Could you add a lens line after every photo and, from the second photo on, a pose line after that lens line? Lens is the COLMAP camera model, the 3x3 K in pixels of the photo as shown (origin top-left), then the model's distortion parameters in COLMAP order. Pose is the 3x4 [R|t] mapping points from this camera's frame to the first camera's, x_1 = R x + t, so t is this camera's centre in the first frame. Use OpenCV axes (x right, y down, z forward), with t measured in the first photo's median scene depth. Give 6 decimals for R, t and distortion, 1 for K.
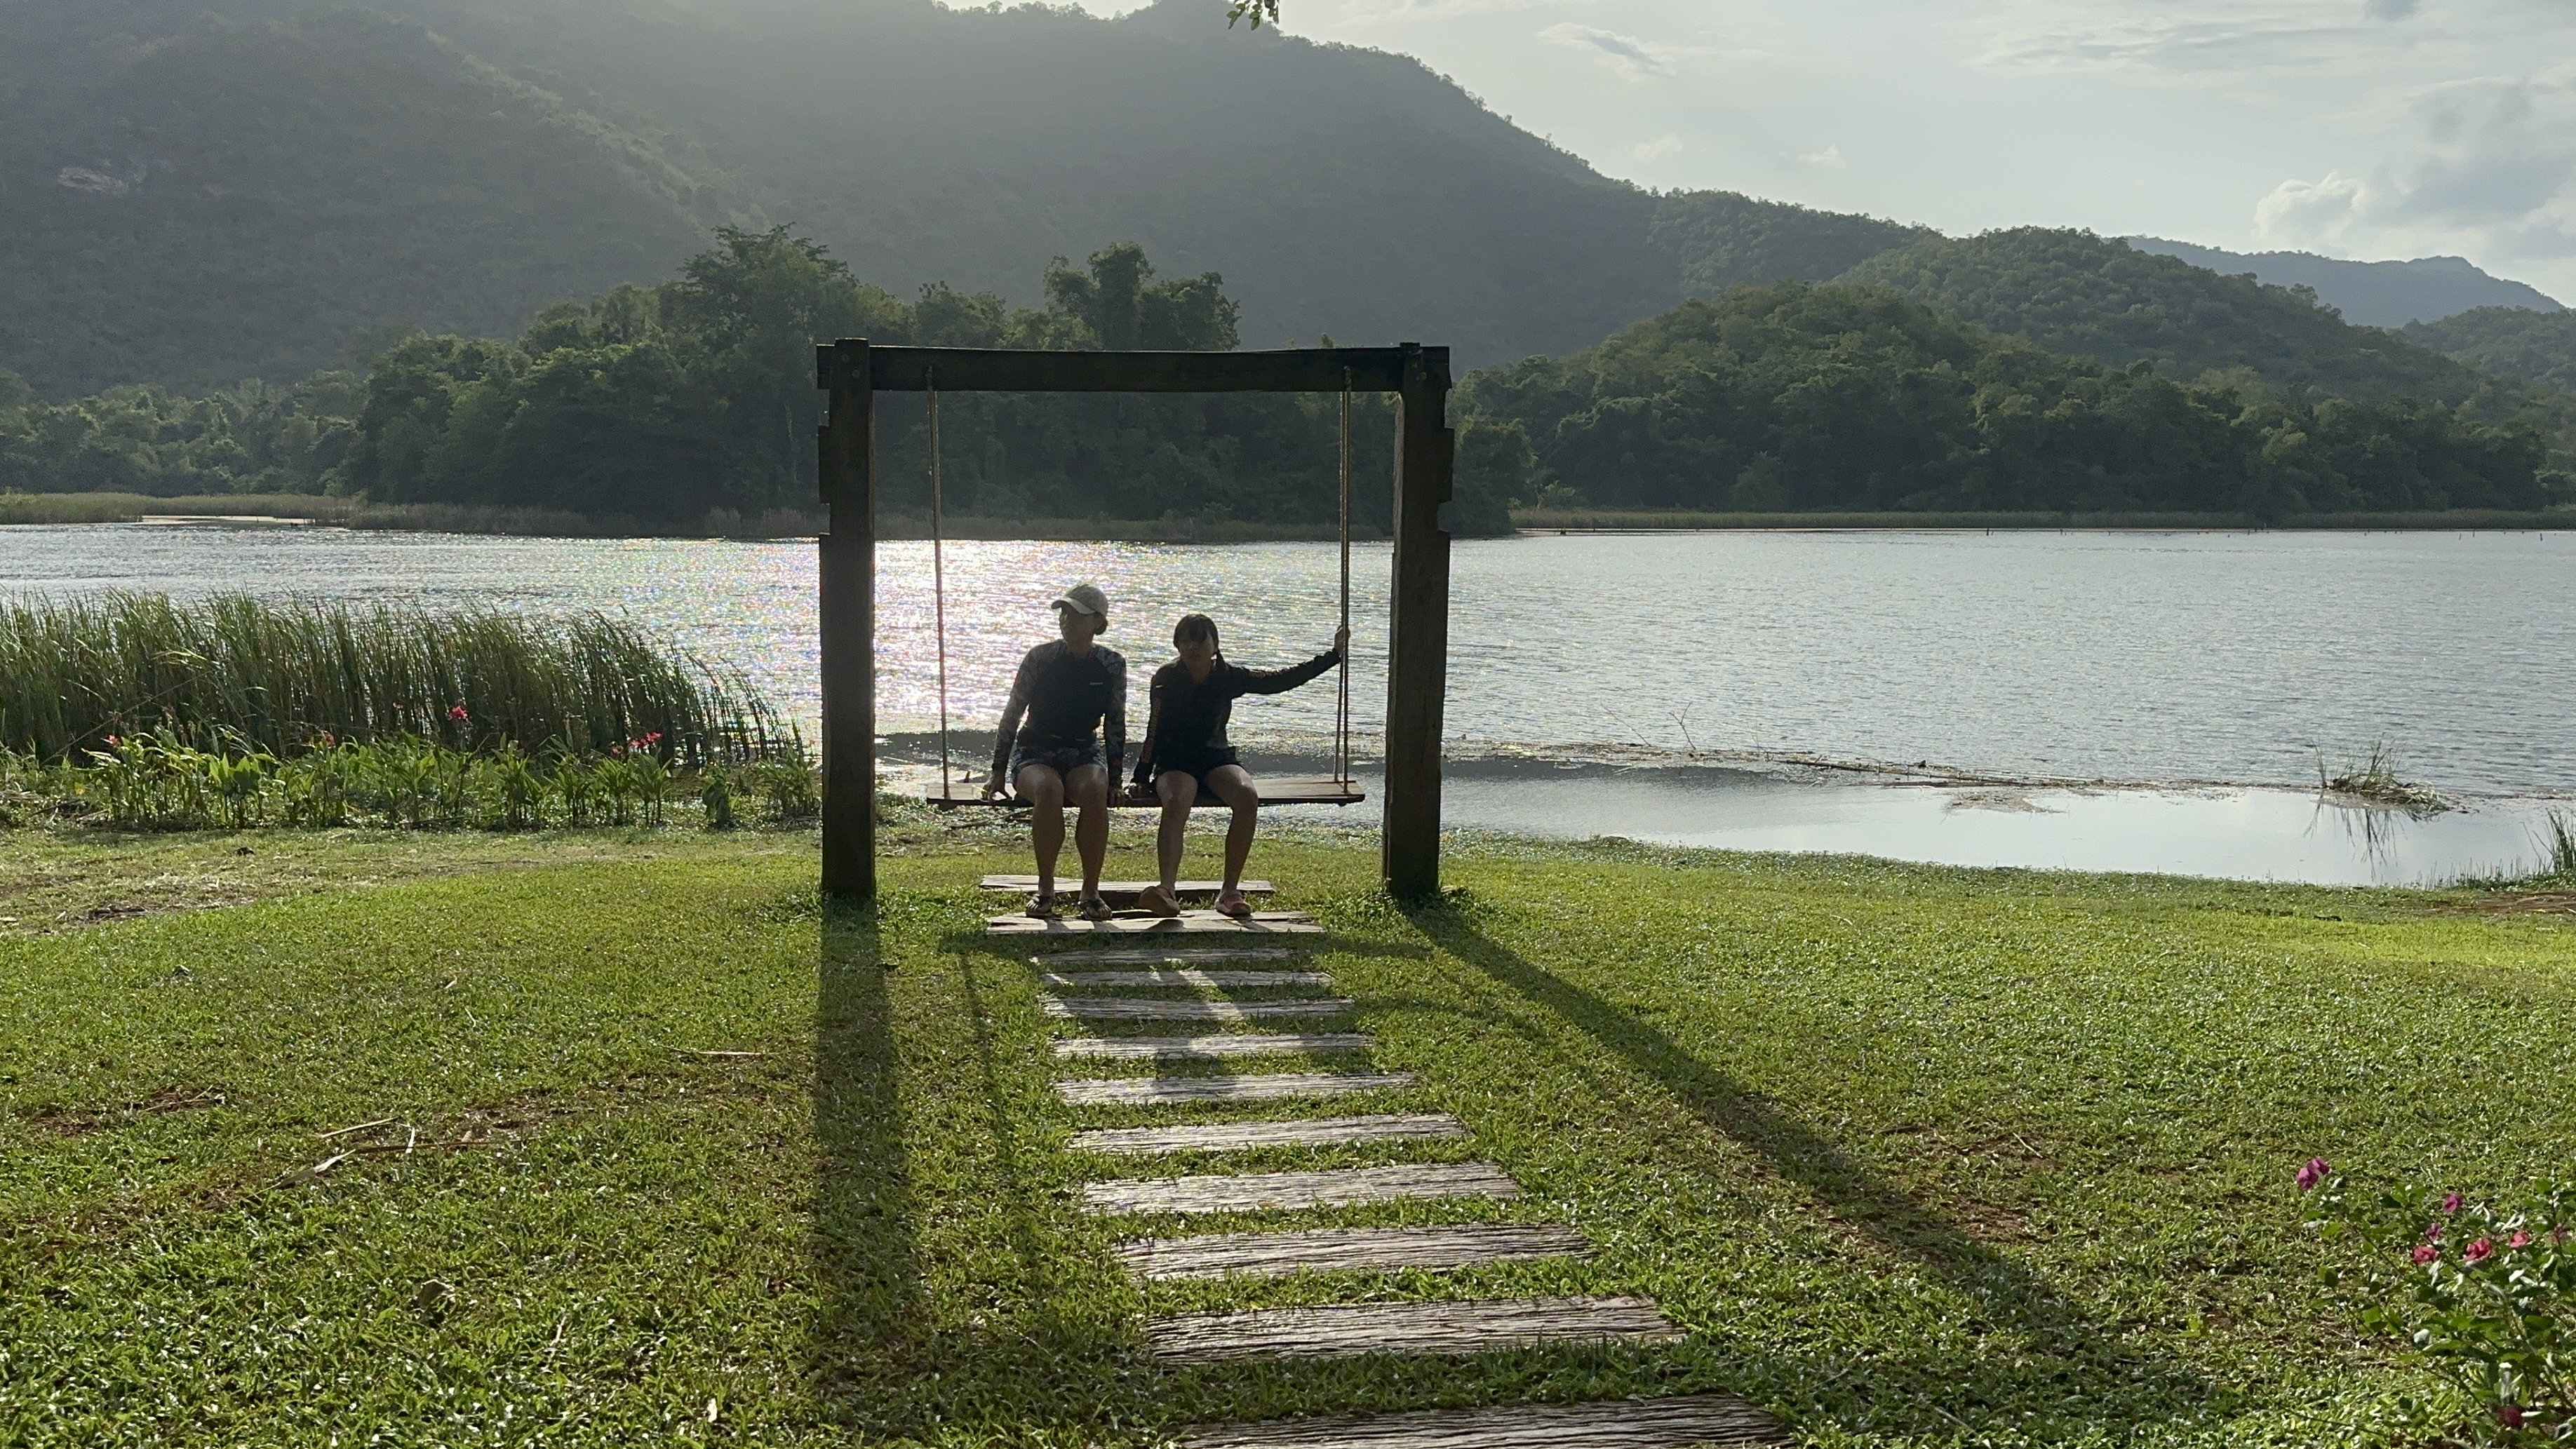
lens RADIAL K [[2329.2, 0, 1209.2], [0, 2329.2, 808.7], [0, 0, 1]] dist [0.129364, -0.273370]
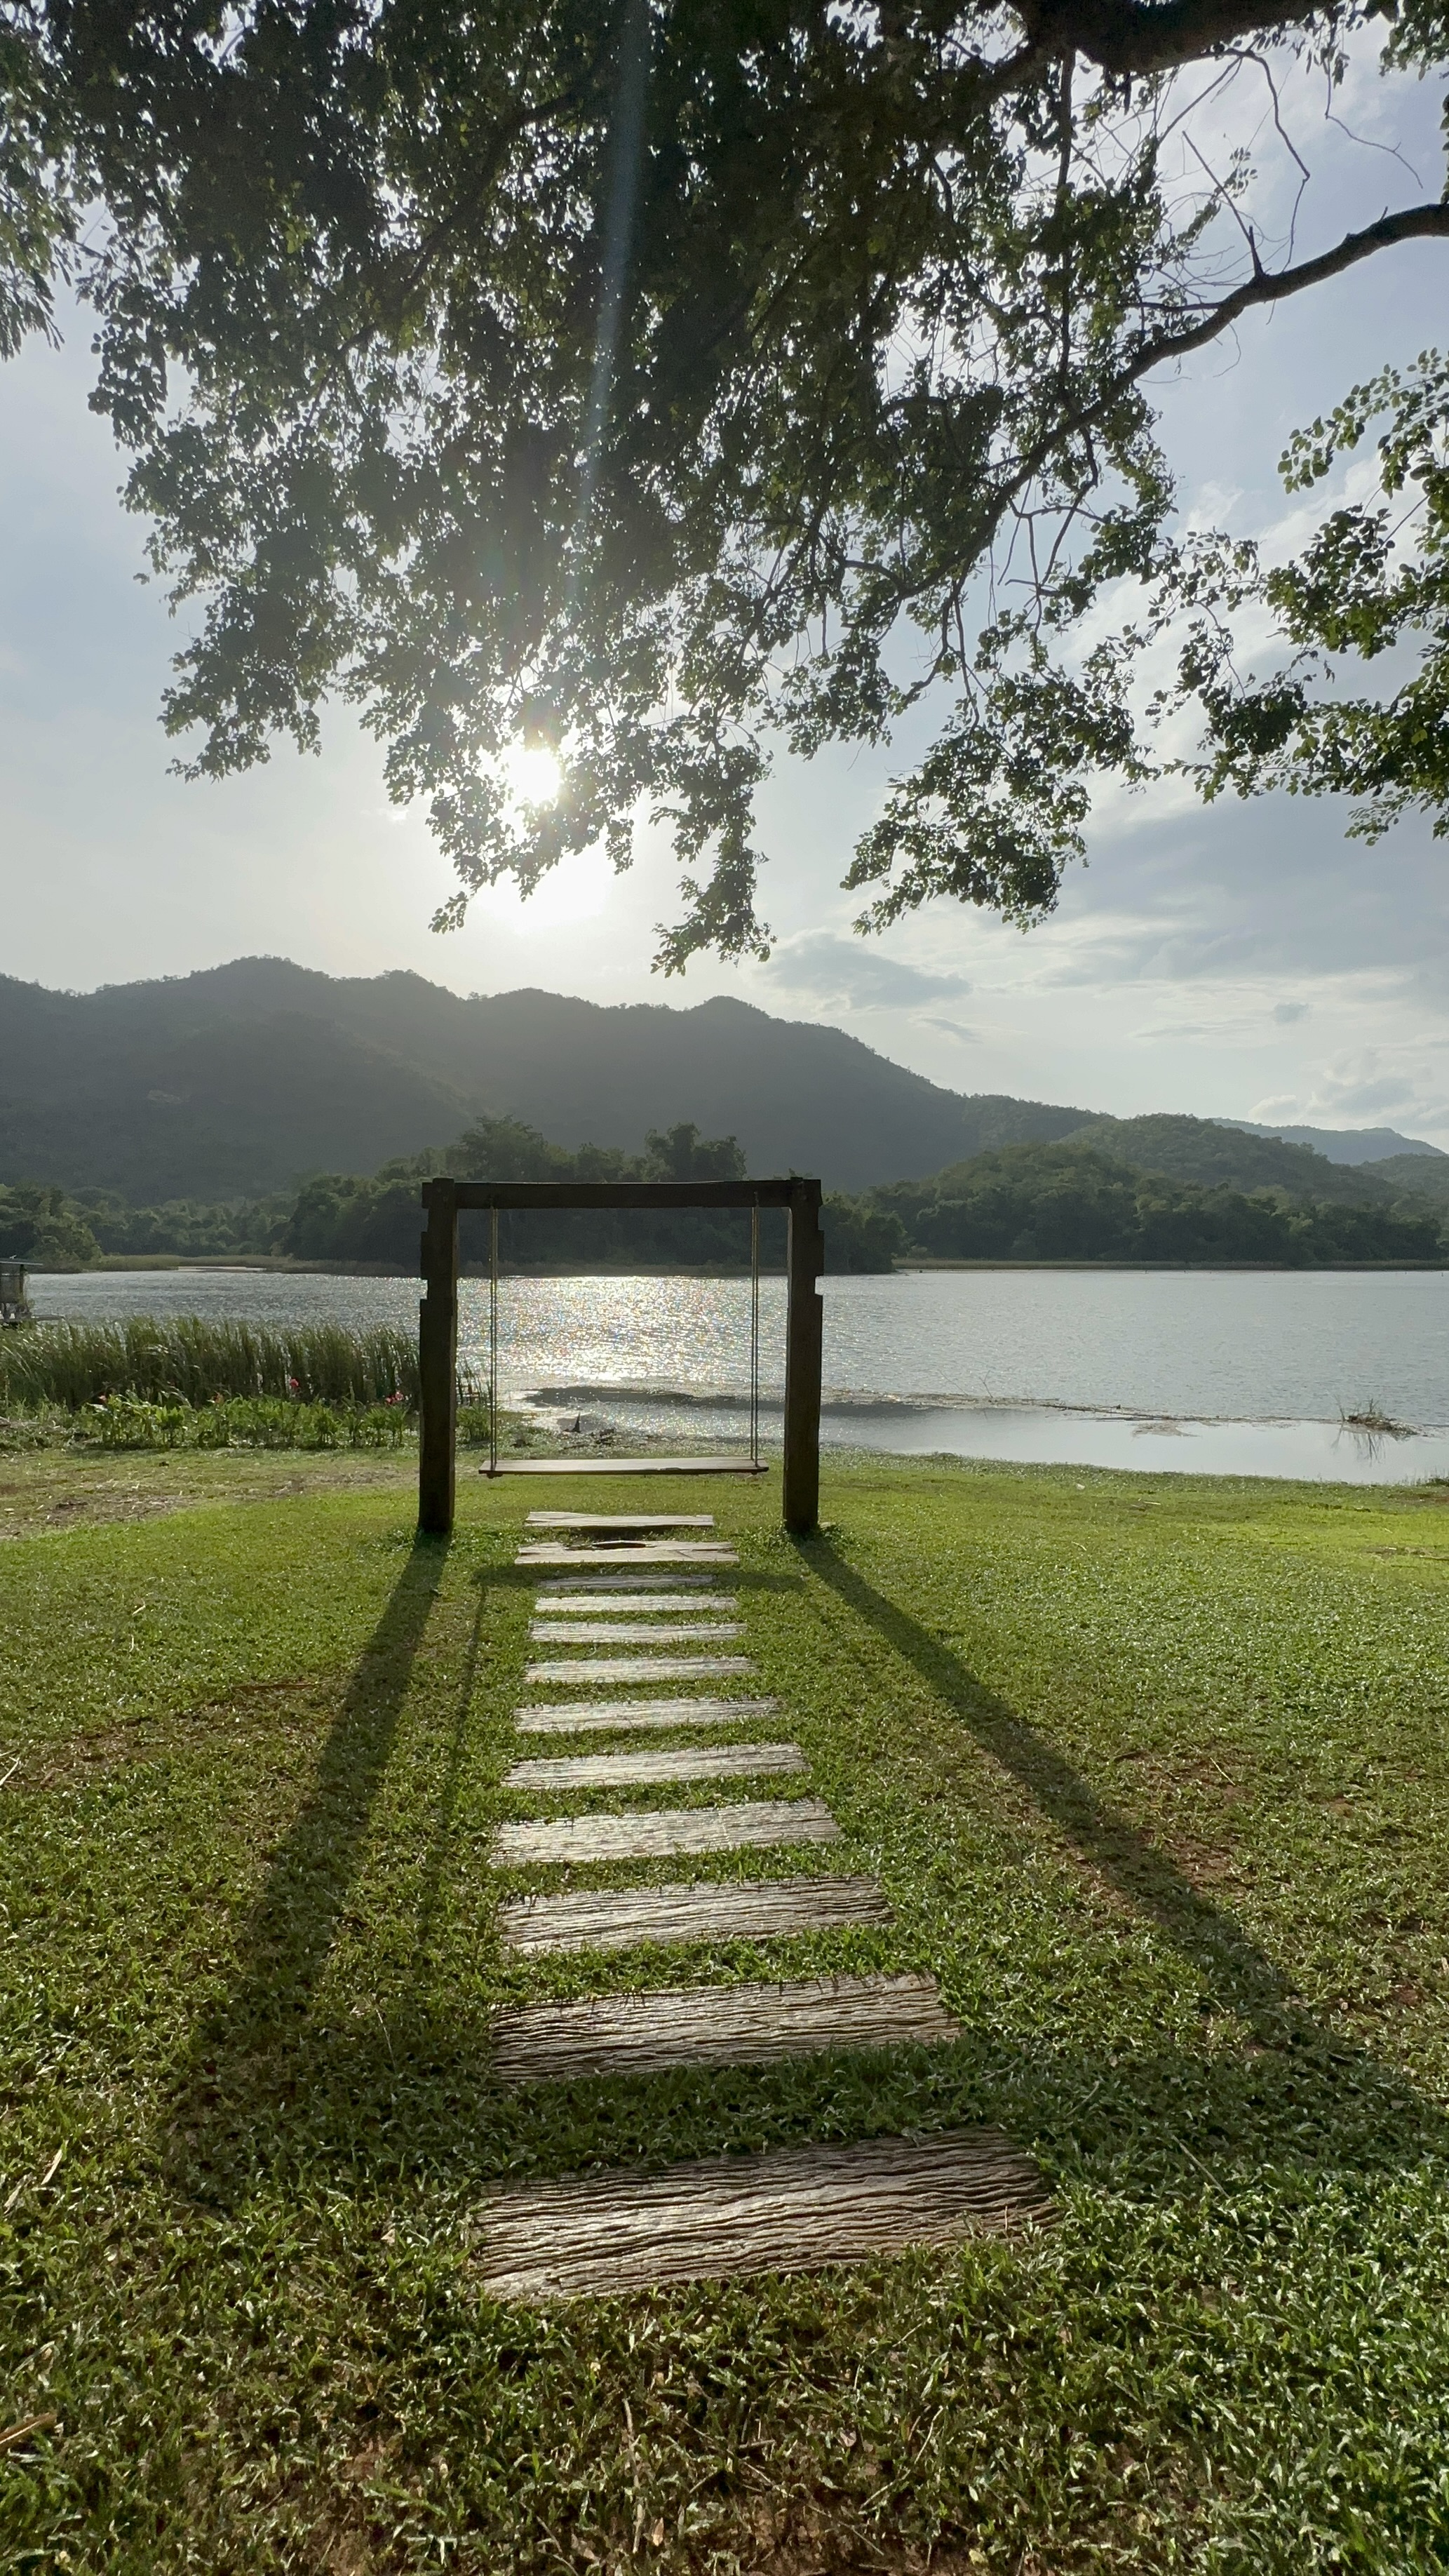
lens RADIAL K [[1235.5, 0, 713.8], [0, 1235.5, 1286.3], [0, 0, 1]] dist [-0.016539, 0.000702]
pose [[0.999813, -0.003351, -0.019041, 0.052280], [0.001345, 0.994536, -0.104385, -0.043684], [0.019286, 0.104340, 0.994355, 0.198259]]
